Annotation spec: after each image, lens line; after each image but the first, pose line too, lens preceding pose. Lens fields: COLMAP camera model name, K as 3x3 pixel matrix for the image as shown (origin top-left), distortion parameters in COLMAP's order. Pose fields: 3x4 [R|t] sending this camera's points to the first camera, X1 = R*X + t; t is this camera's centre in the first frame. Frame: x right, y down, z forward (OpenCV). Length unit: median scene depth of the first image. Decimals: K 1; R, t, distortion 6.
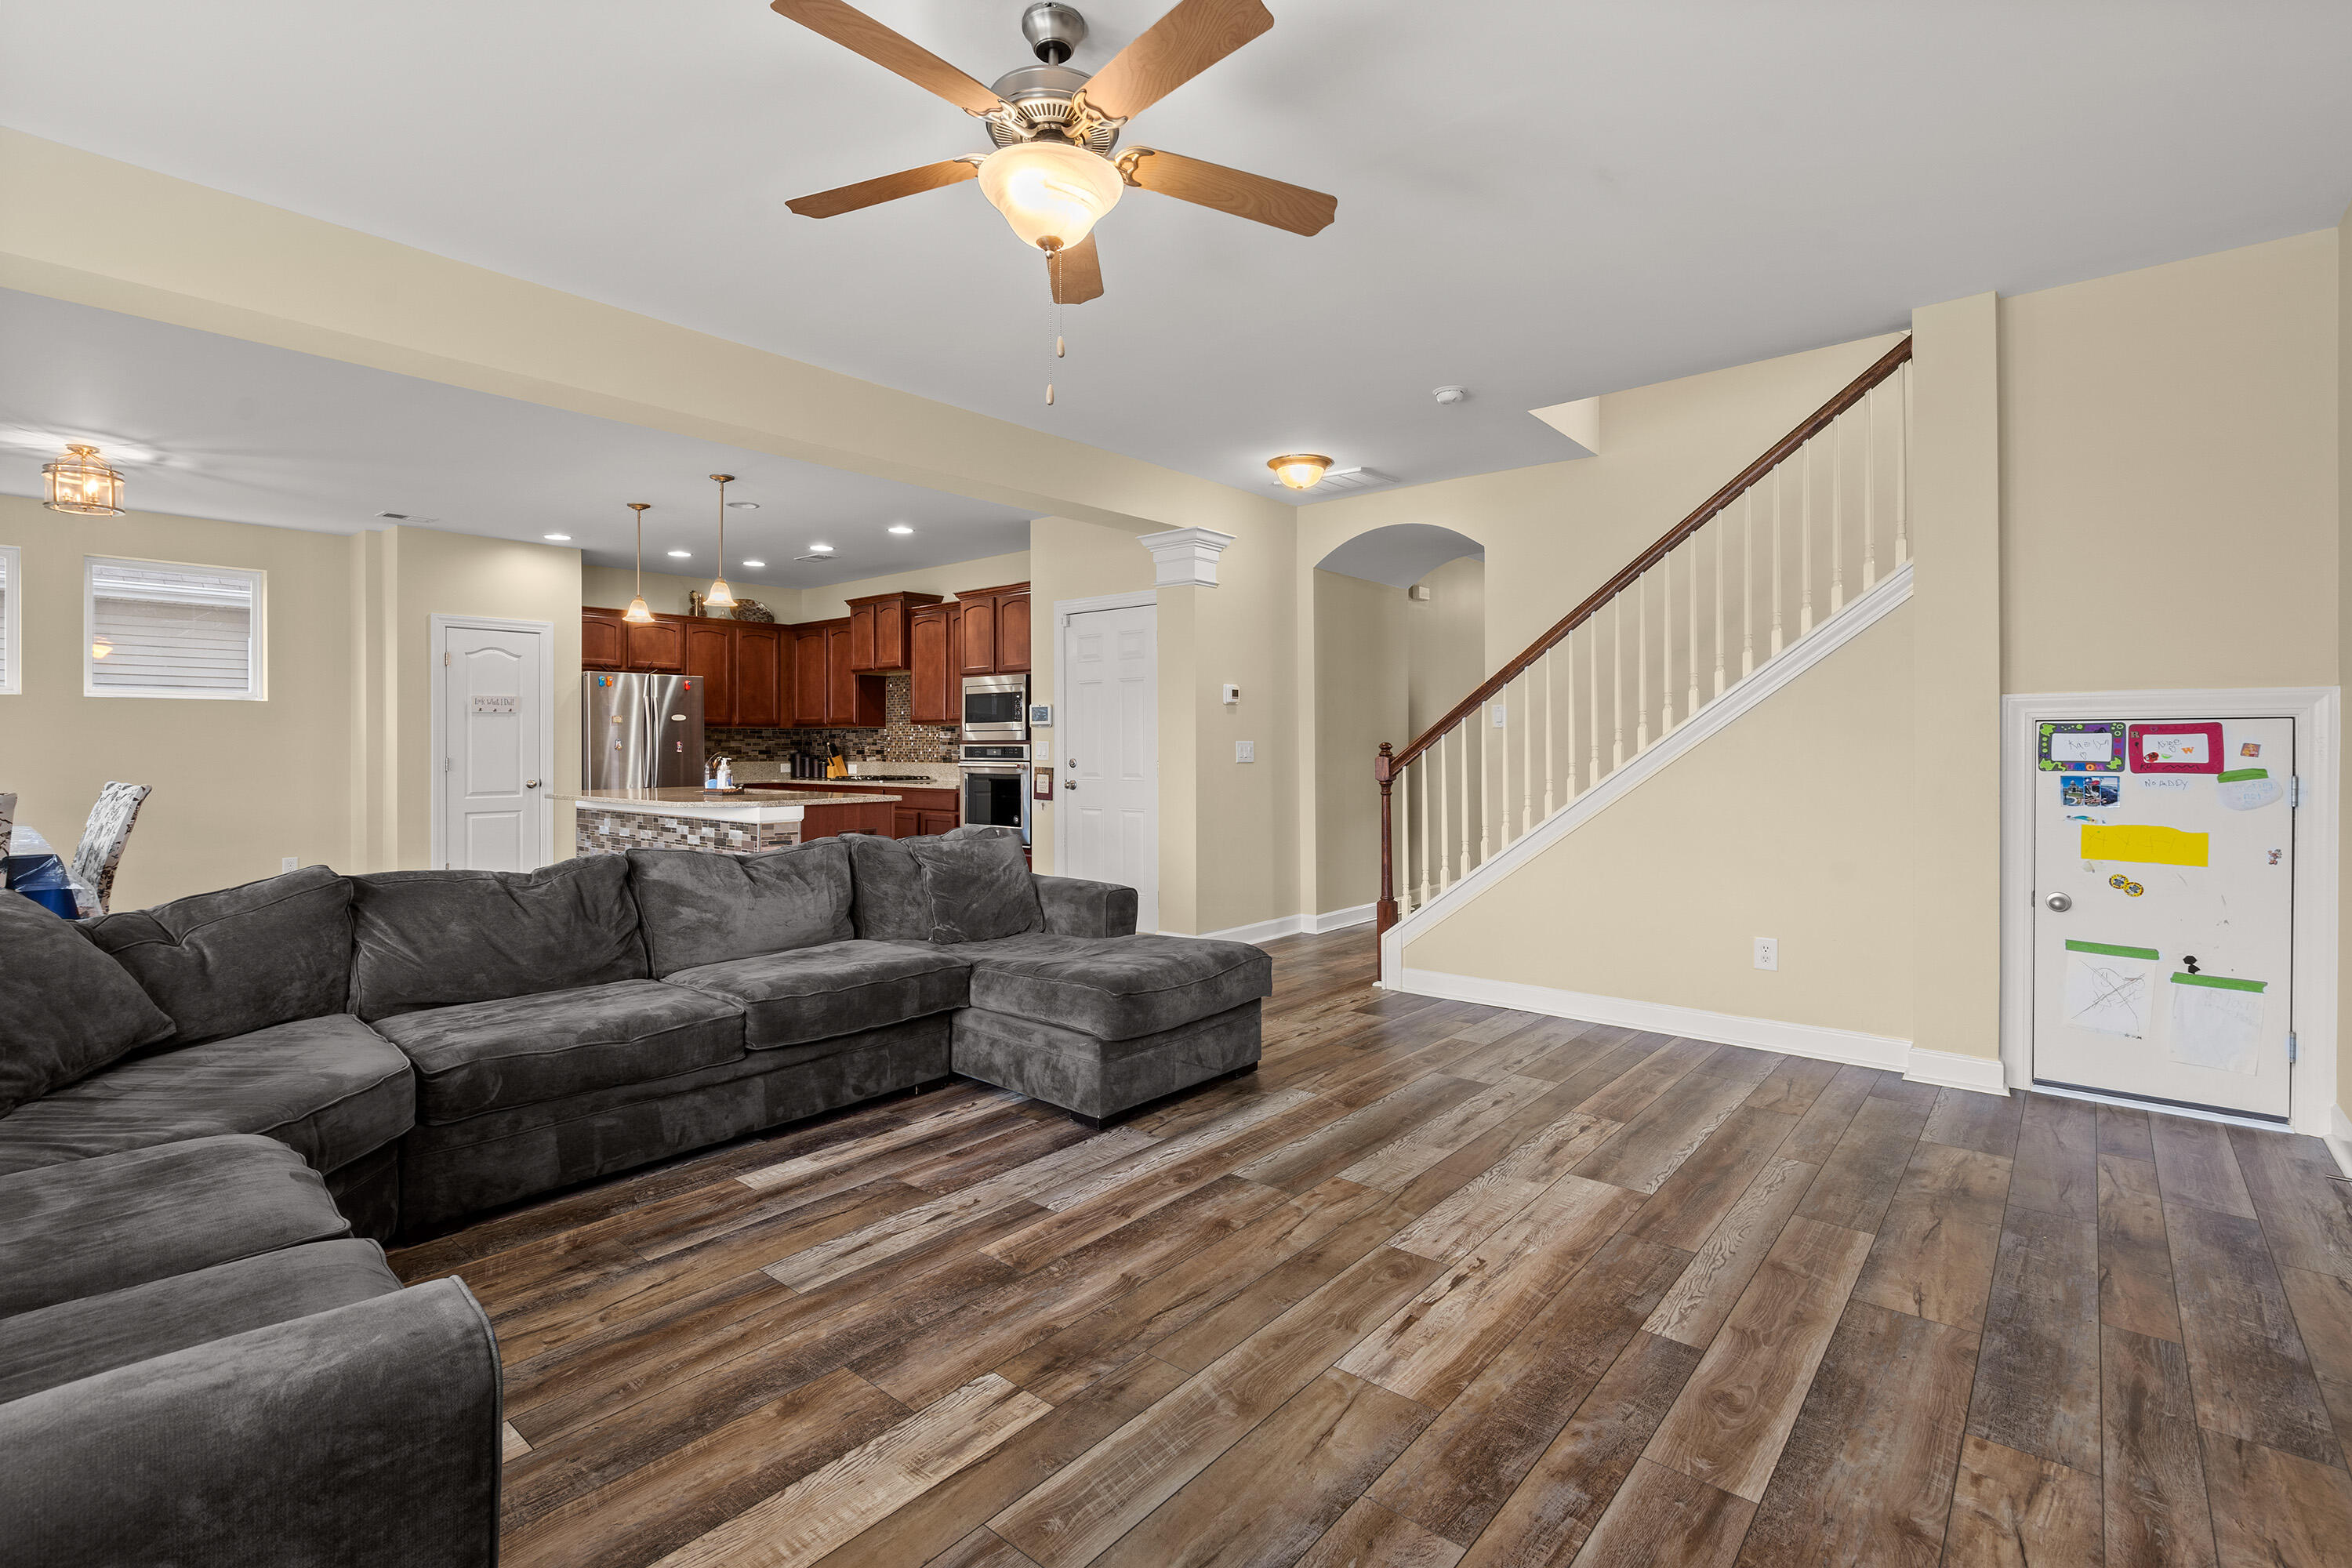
lens RADIAL K [[1087.1, 0, 1160.9], [0, 1087.1, 748.6], [0, 0, 1]] dist [-0.002185, -0.000273]
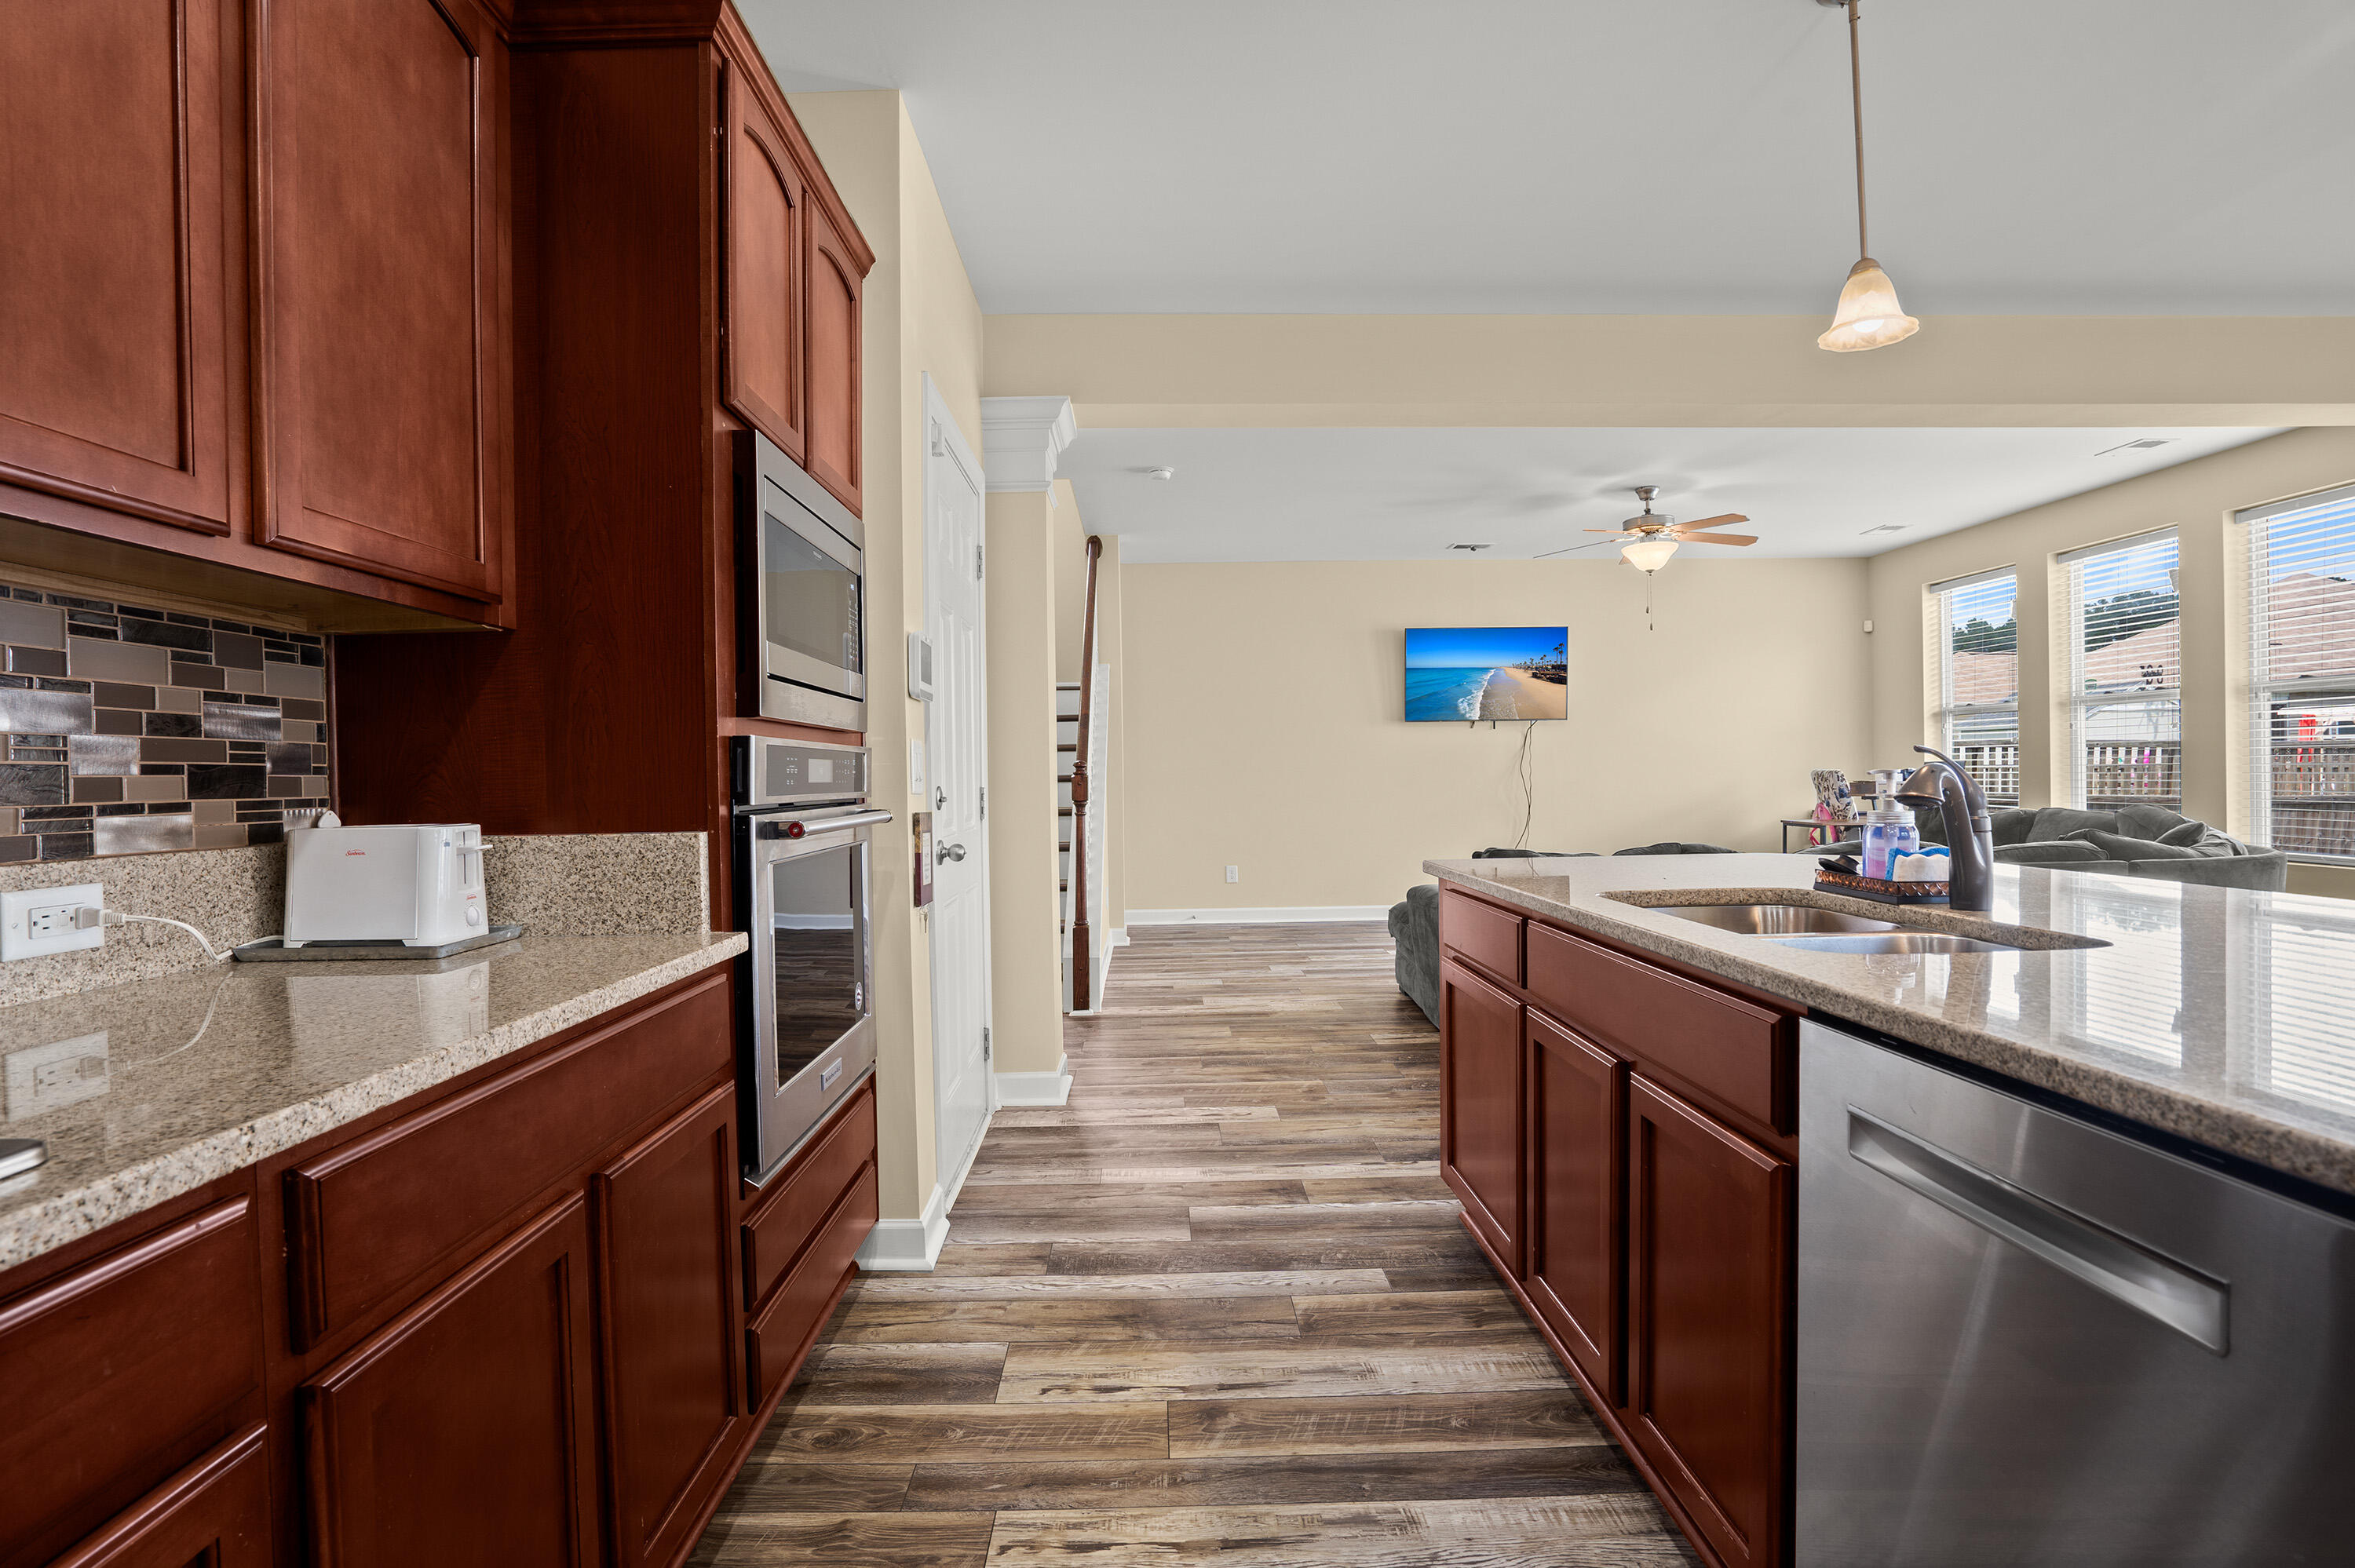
lens RADIAL K [[1137.9, 0, 1161.0], [0, 1137.9, 787.6], [0, 0, 1]] dist [-0.063760, 0.024337]
pose [[-0.660294, 0.005917, 0.750984, -0.368425], [0.020097, 0.999750, 0.009793, 0.005638], [-0.750738, 0.021559, -0.660248, 0.994329]]
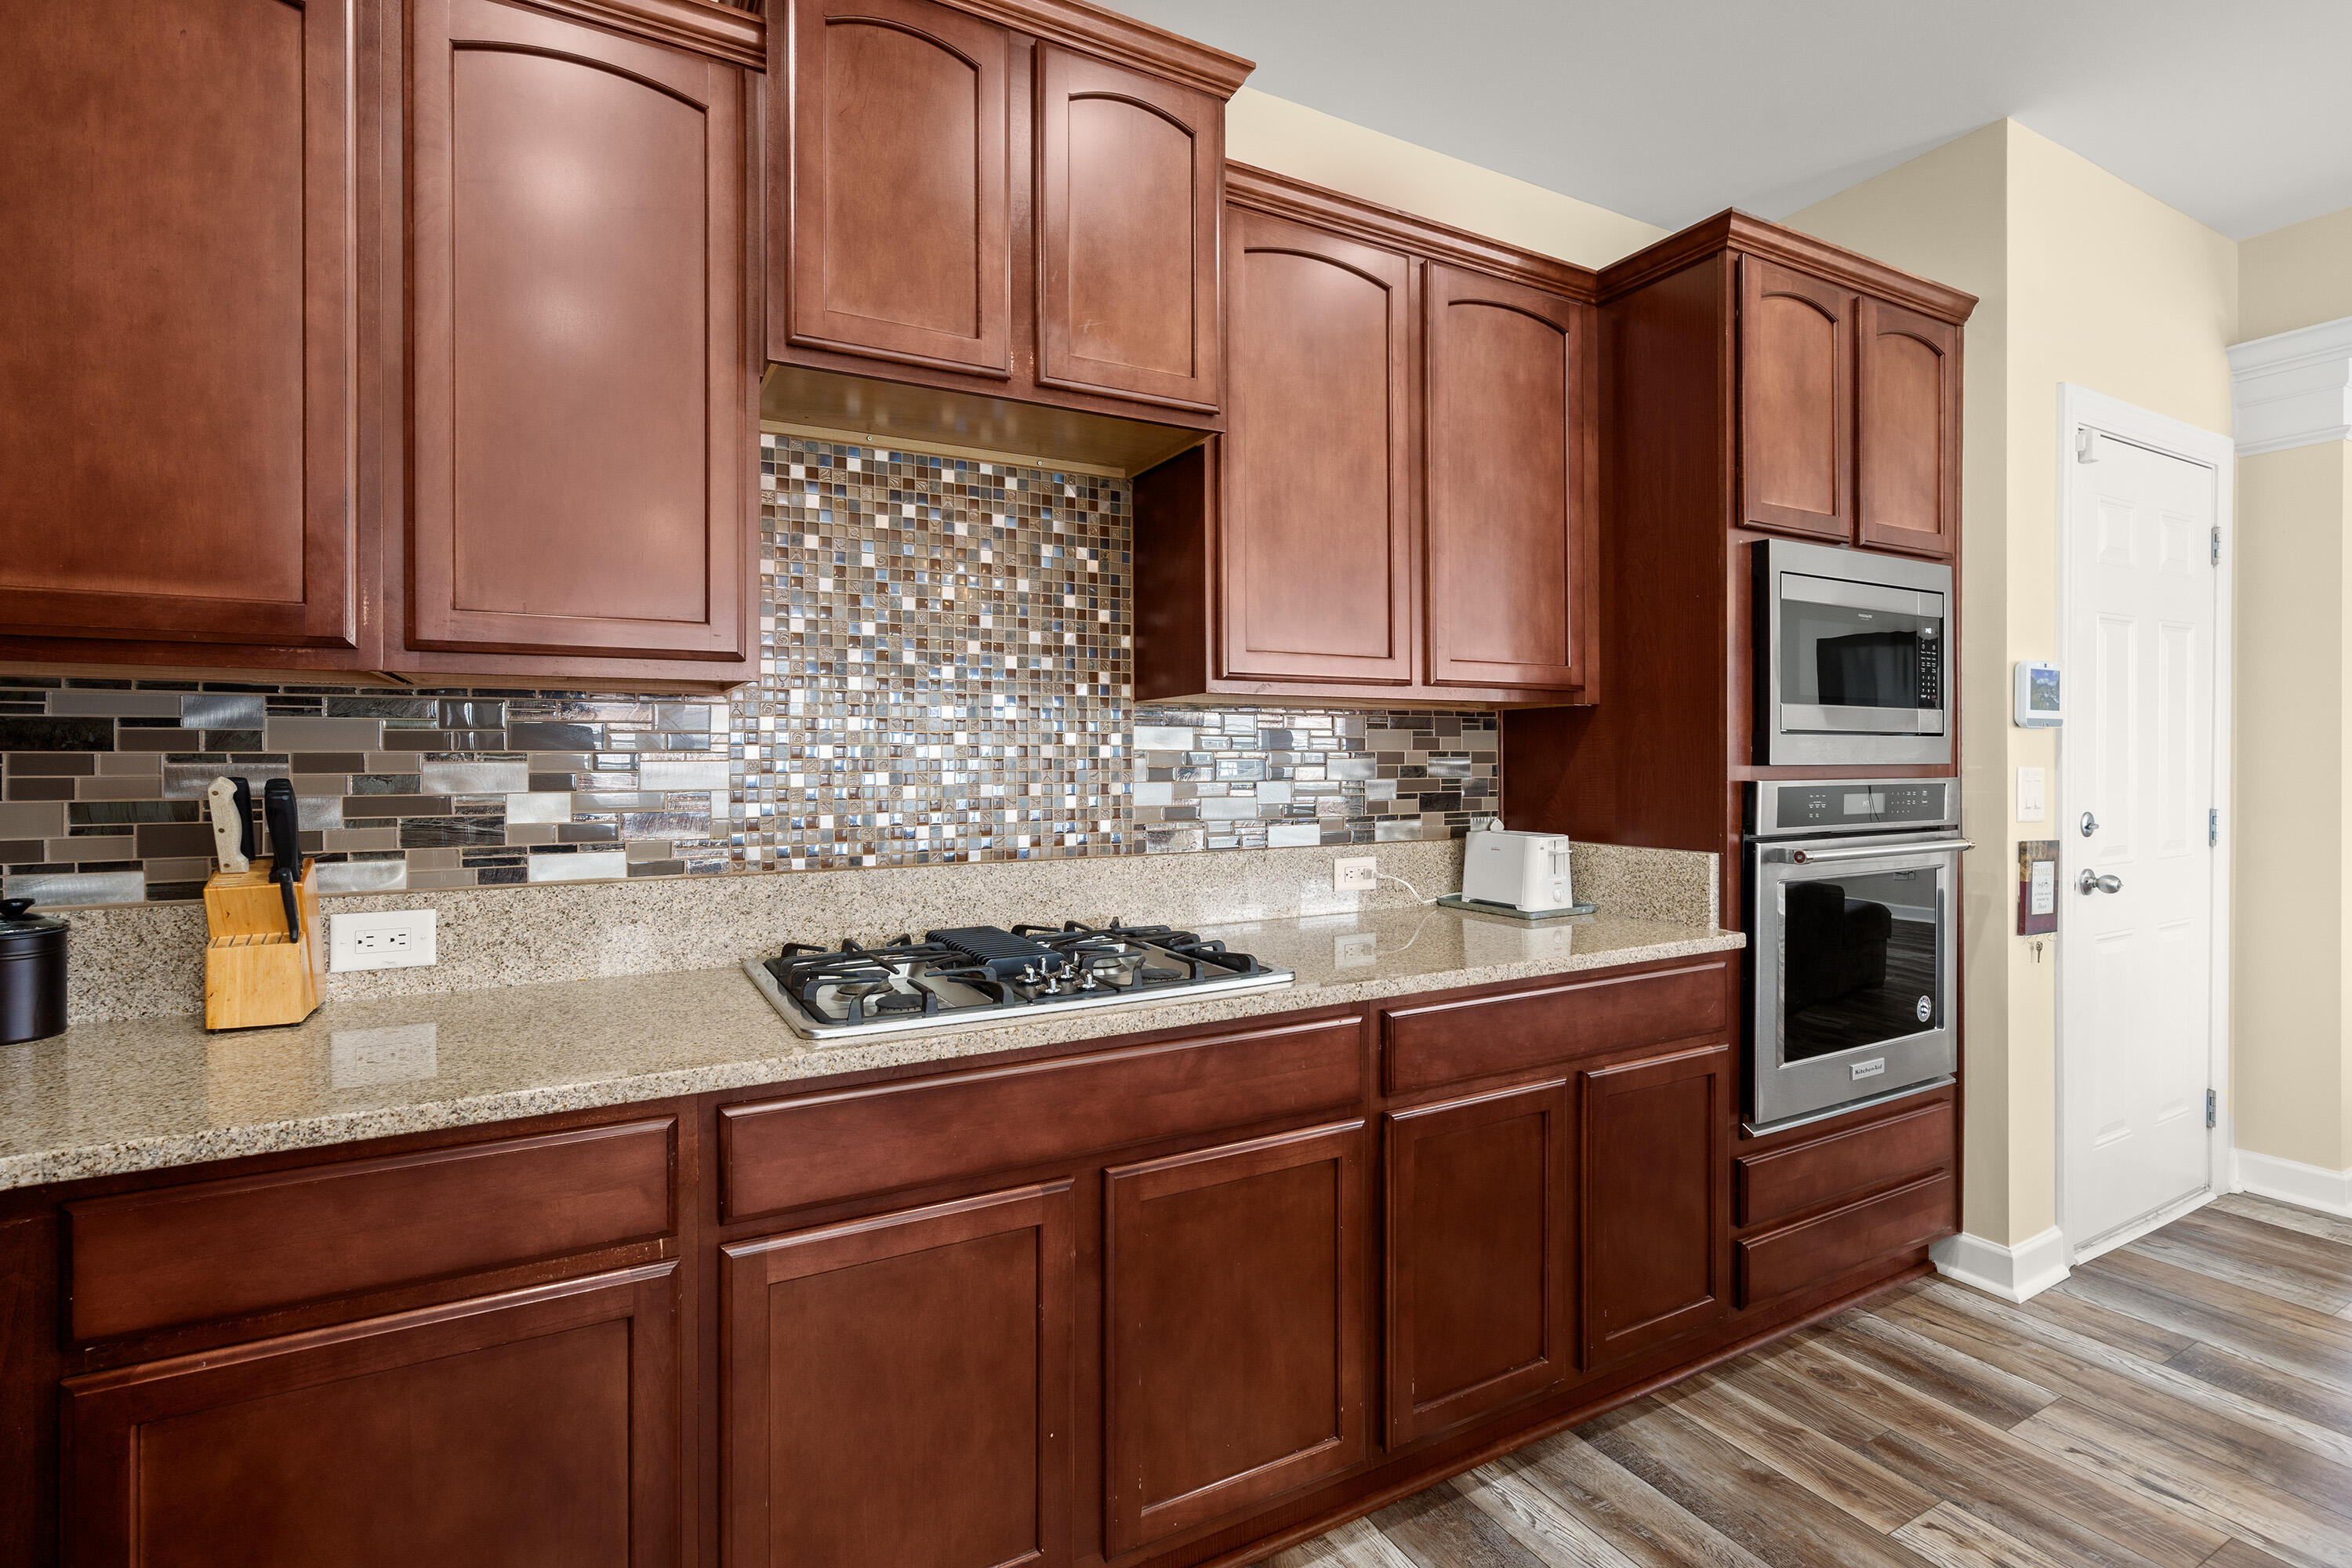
lens RADIAL K [[1098.1, 0, 1165.9], [0, 1098.1, 756.1], [0, 0, 1]] dist [-0.000498, -0.000011]
pose [[0.349231, 0.000541, 0.937037, -0.452401], [0.003181, 0.999993, -0.001763, -0.008895], [-0.937031, 0.003596, 0.349227, 0.955421]]
